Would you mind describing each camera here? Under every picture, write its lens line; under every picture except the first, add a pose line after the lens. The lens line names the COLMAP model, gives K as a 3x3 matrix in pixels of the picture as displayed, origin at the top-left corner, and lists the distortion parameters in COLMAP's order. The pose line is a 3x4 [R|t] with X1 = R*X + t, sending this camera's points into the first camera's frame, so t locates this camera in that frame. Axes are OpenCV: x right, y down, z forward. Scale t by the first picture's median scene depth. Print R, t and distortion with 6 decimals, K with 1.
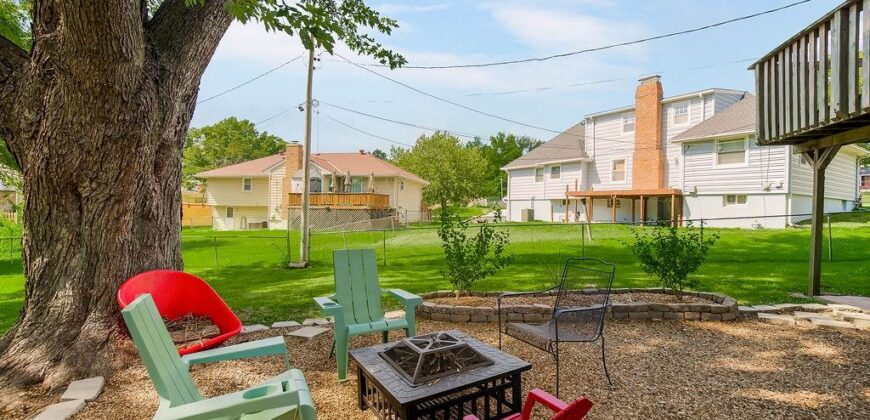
lens RADIAL K [[404.1, 0, 435.0], [0, 404.1, 210.0], [0, 0, 1]] dist [0.000006, 0.000101]
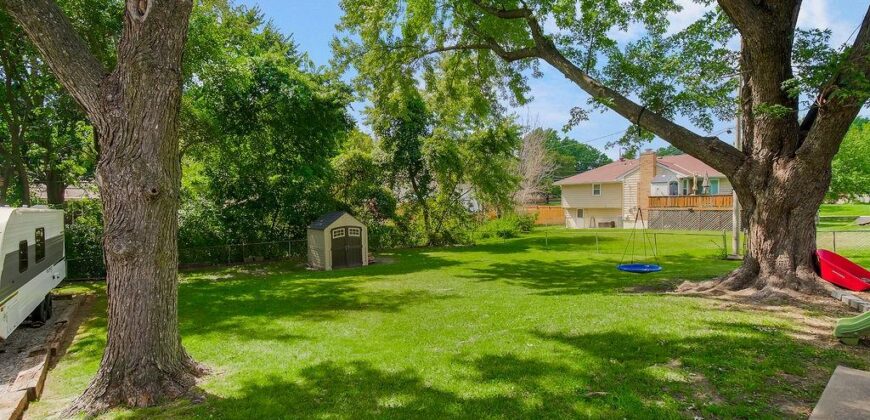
lens RADIAL K [[404.1, 0, 435.0], [0, 404.1, 210.0], [0, 0, 1]] dist [0.000006, 0.000101]
pose [[0.783815, -0.009266, -0.620926, -0.116092], [0.010803, 0.999941, -0.001284, -0.008185], [0.620901, -0.005702, 0.783868, -0.222749]]
